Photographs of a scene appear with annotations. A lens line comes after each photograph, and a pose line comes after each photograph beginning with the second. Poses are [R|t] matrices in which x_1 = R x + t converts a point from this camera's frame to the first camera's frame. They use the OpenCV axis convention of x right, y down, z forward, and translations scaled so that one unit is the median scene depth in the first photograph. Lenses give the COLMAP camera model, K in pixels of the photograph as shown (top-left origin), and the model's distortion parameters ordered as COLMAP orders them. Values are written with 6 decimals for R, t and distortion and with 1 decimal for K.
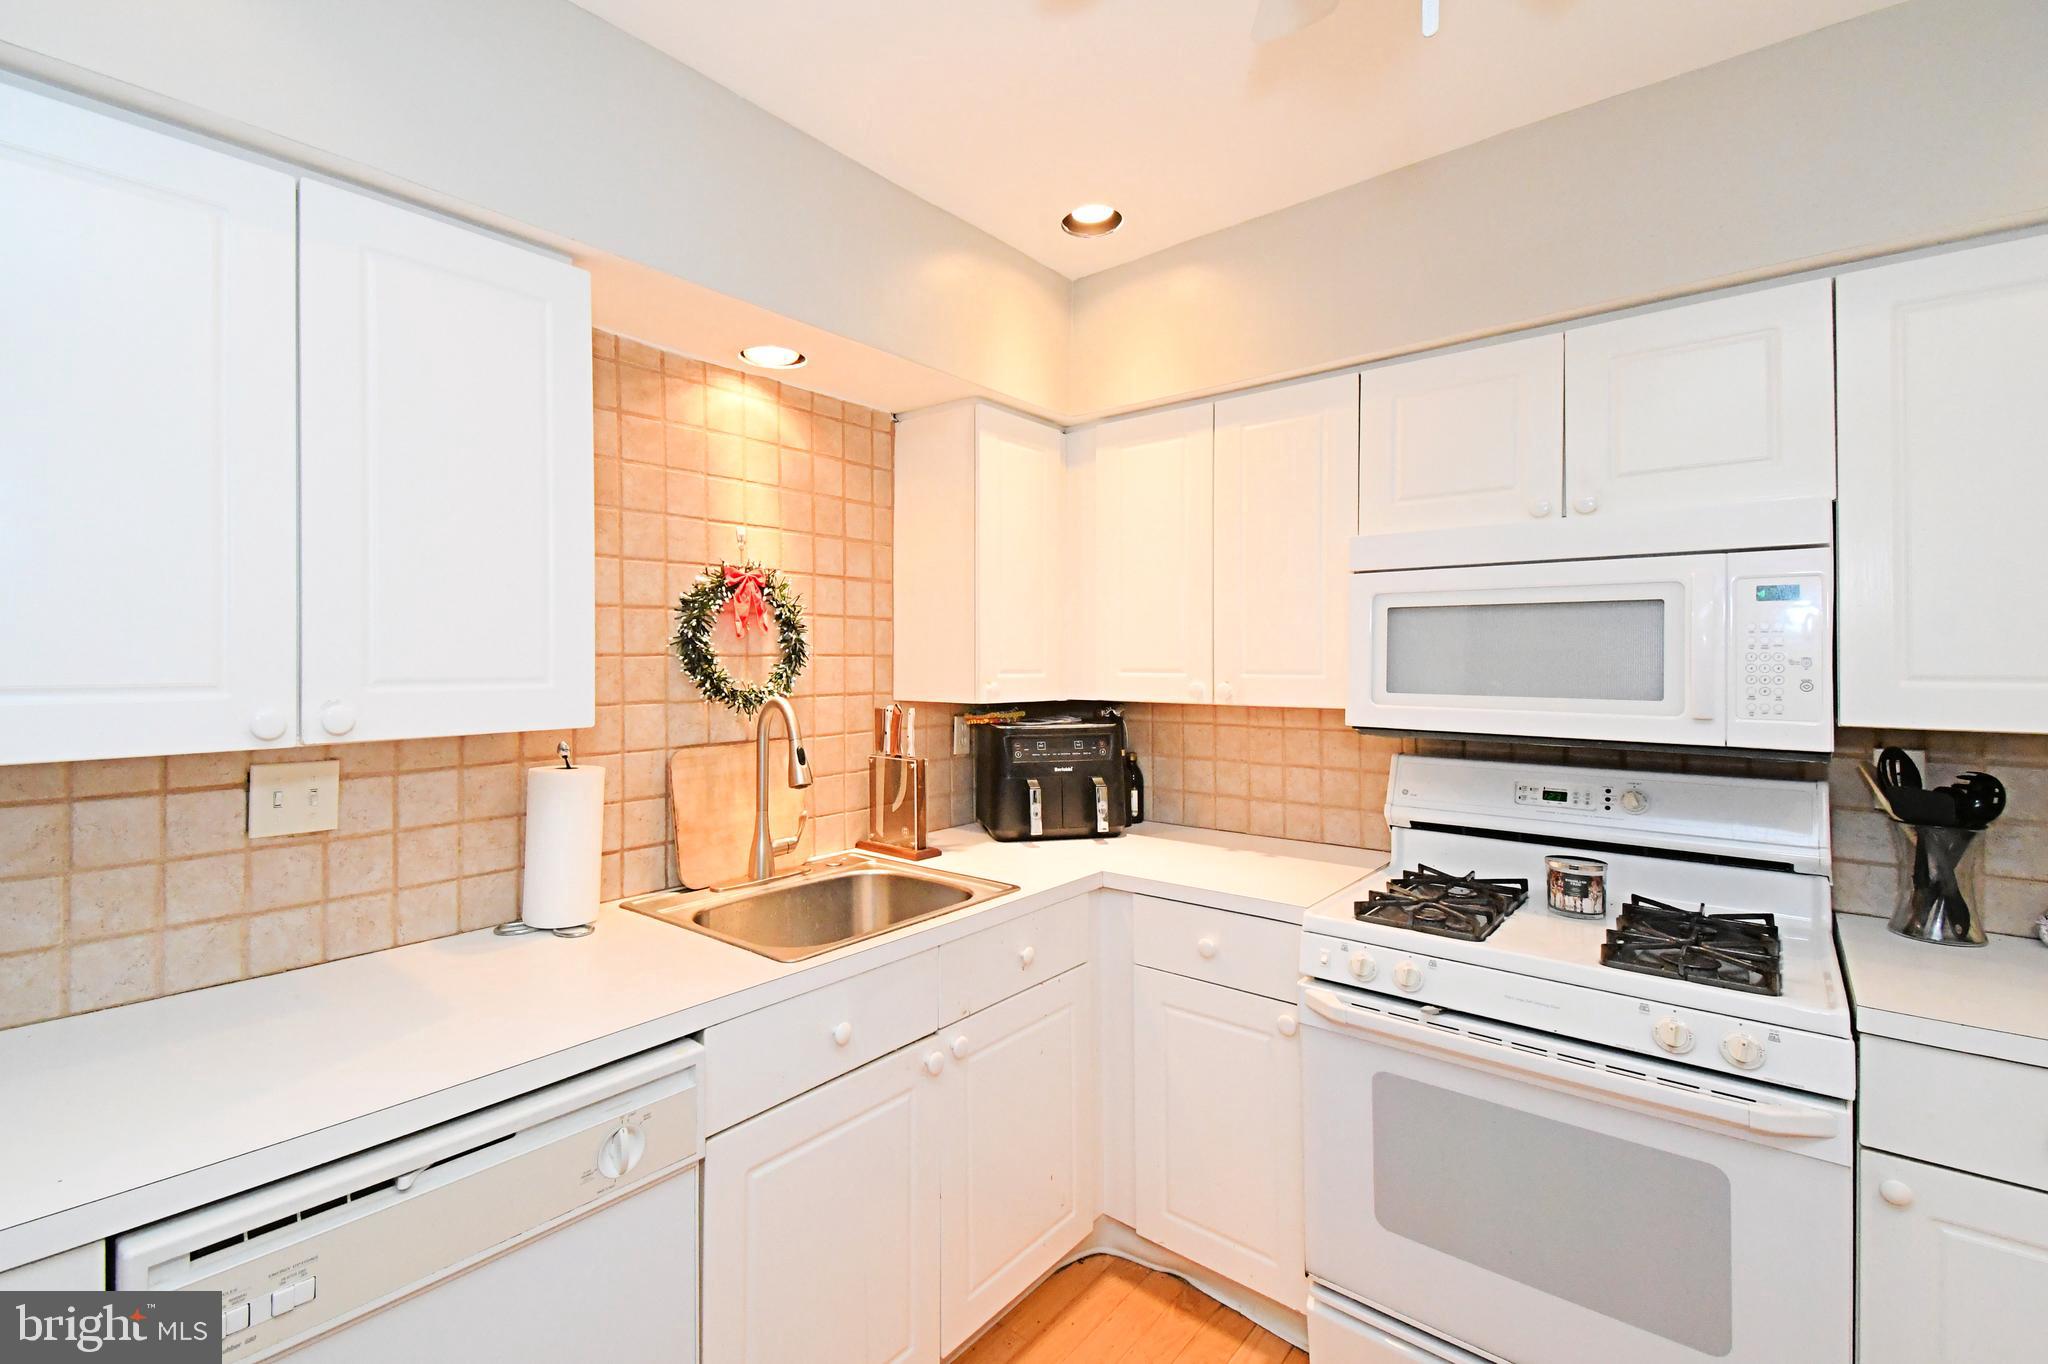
lens RADIAL K [[896.2, 0, 964.0], [0, 896.2, 664.2], [0, 0, 1]] dist [0.033011, -0.011693]
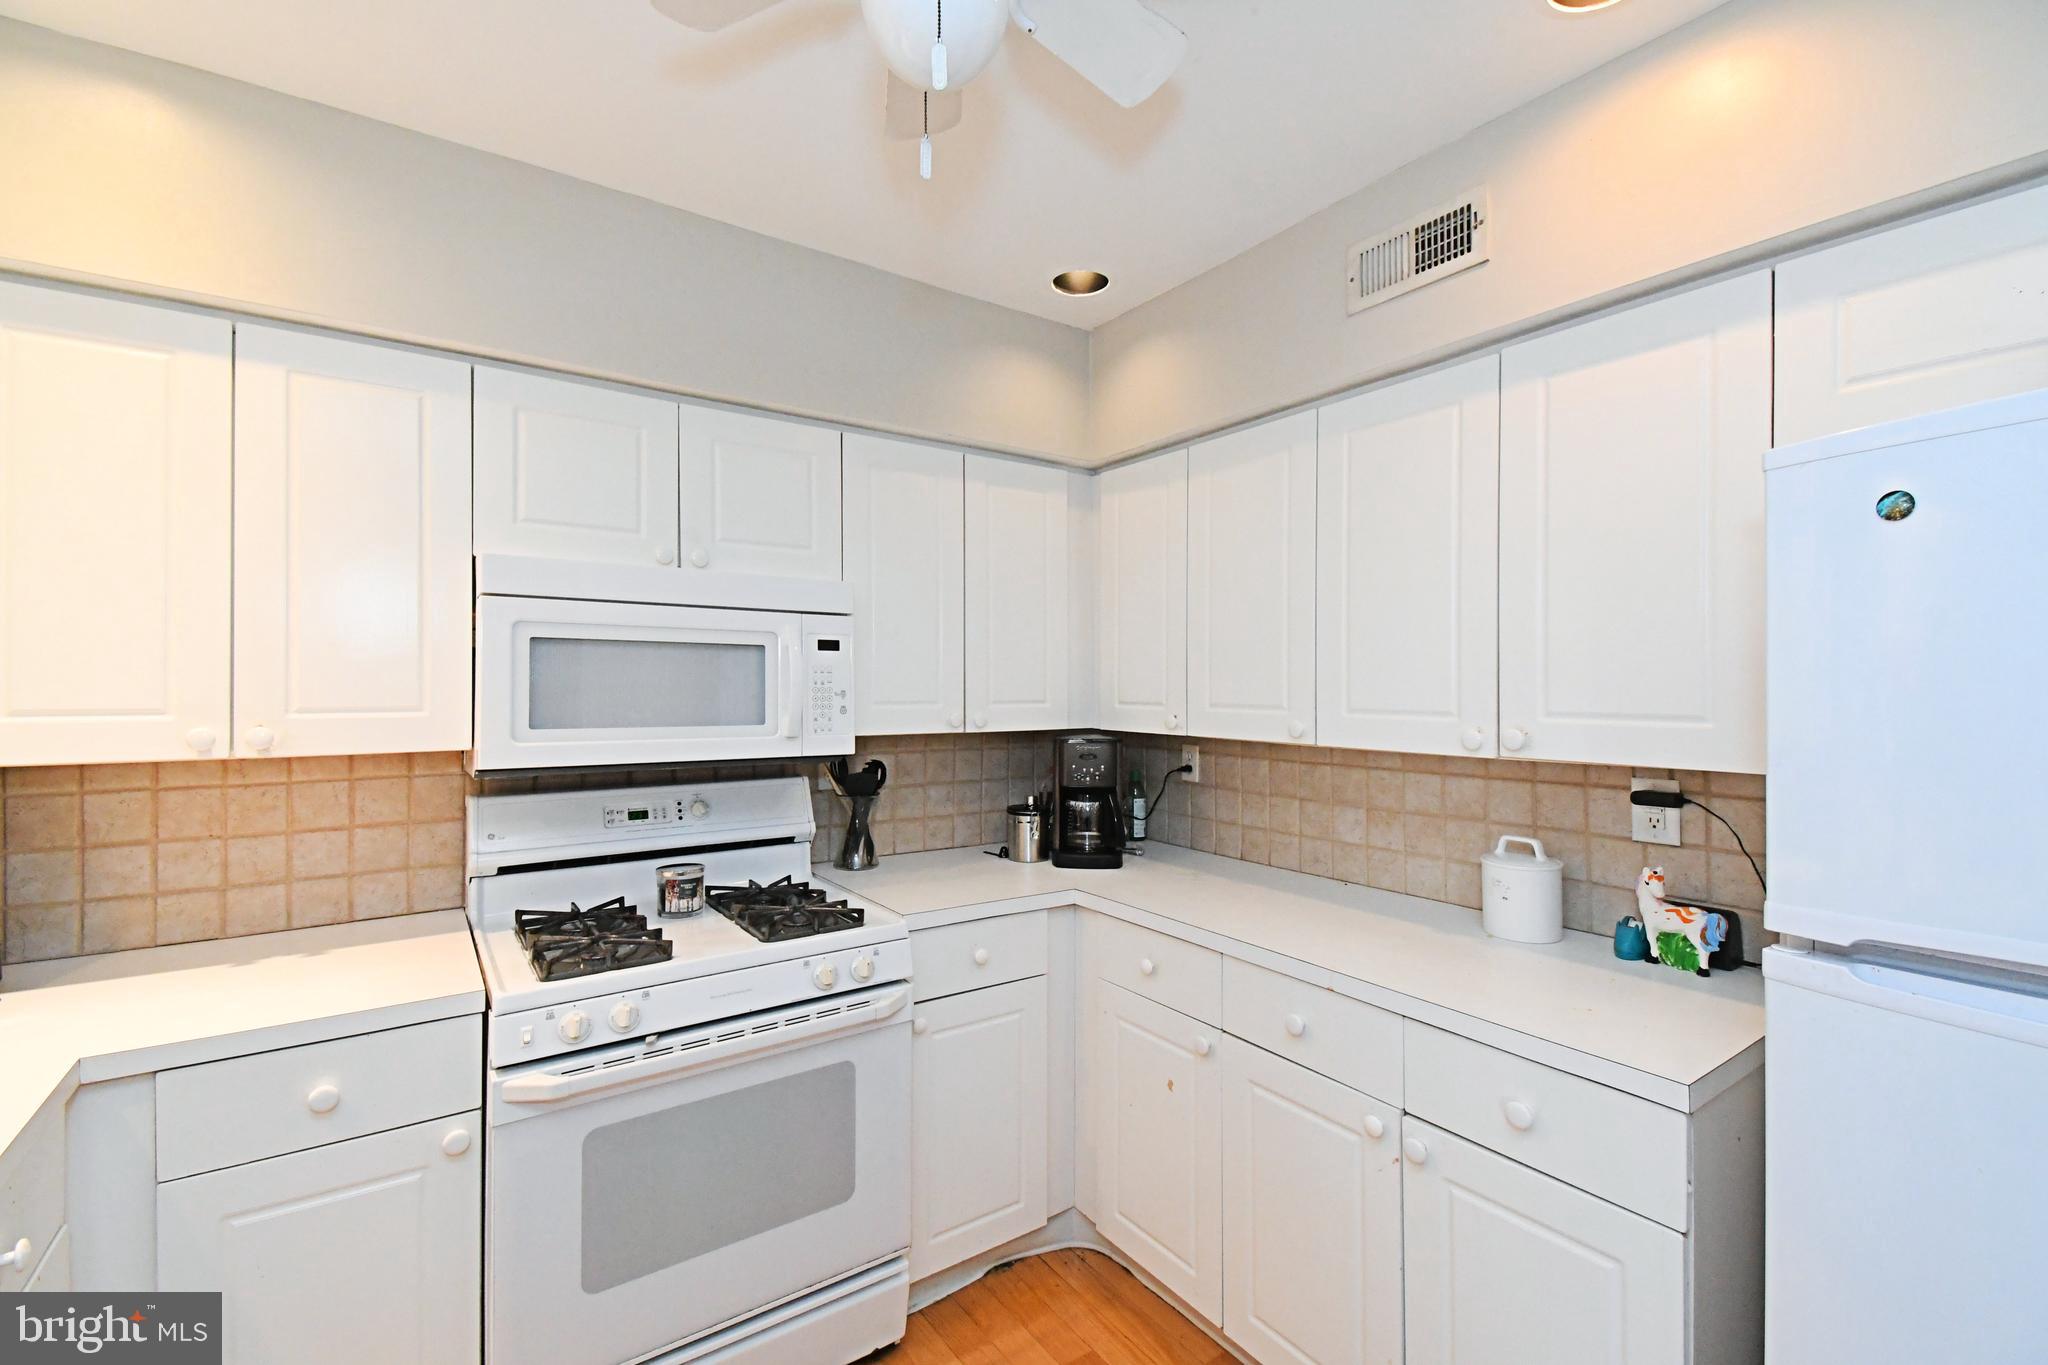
lens RADIAL K [[896.2, 0, 1014.0], [0, 896.2, 683.5], [0, 0, 1]] dist [0.033011, -0.011693]
pose [[0.243635, -0.002036, 0.969865, -0.296874], [0.001927, 0.999997, 0.001615, -0.015402], [-0.969865, 0.001475, 0.243638, 0.286853]]
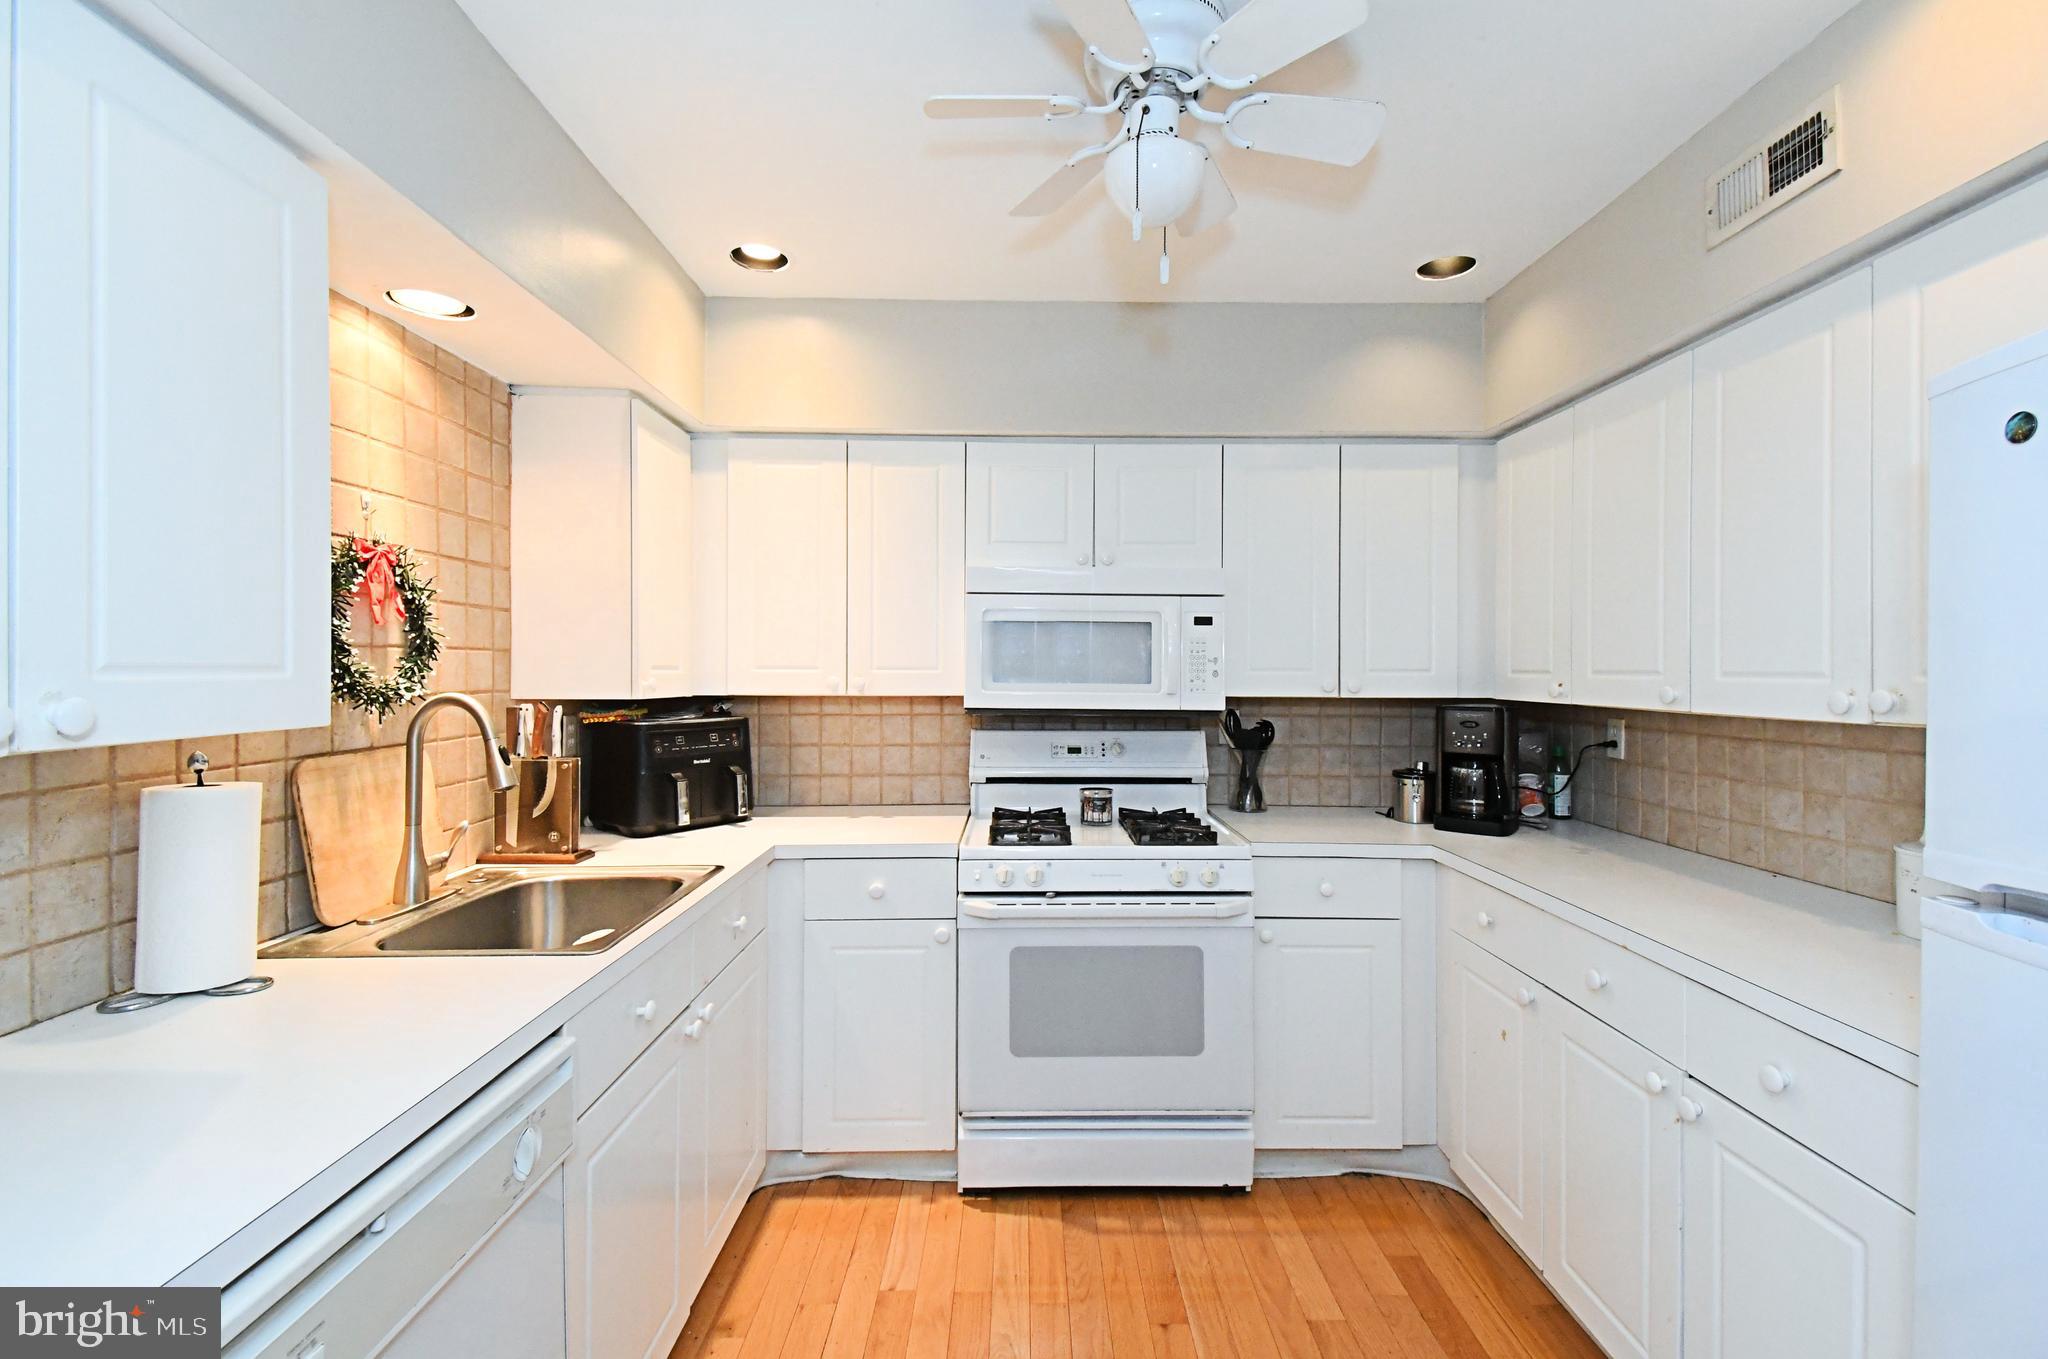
lens RADIAL K [[896.2, 0, 1015.4], [0, 896.2, 680.7], [0, 0, 1]] dist [0.033011, -0.011693]
pose [[0.750329, -0.005751, 0.661040, -0.393851], [-0.002079, 0.999937, 0.011059, 0.013894], [-0.661062, -0.009672, 0.750269, -0.042173]]
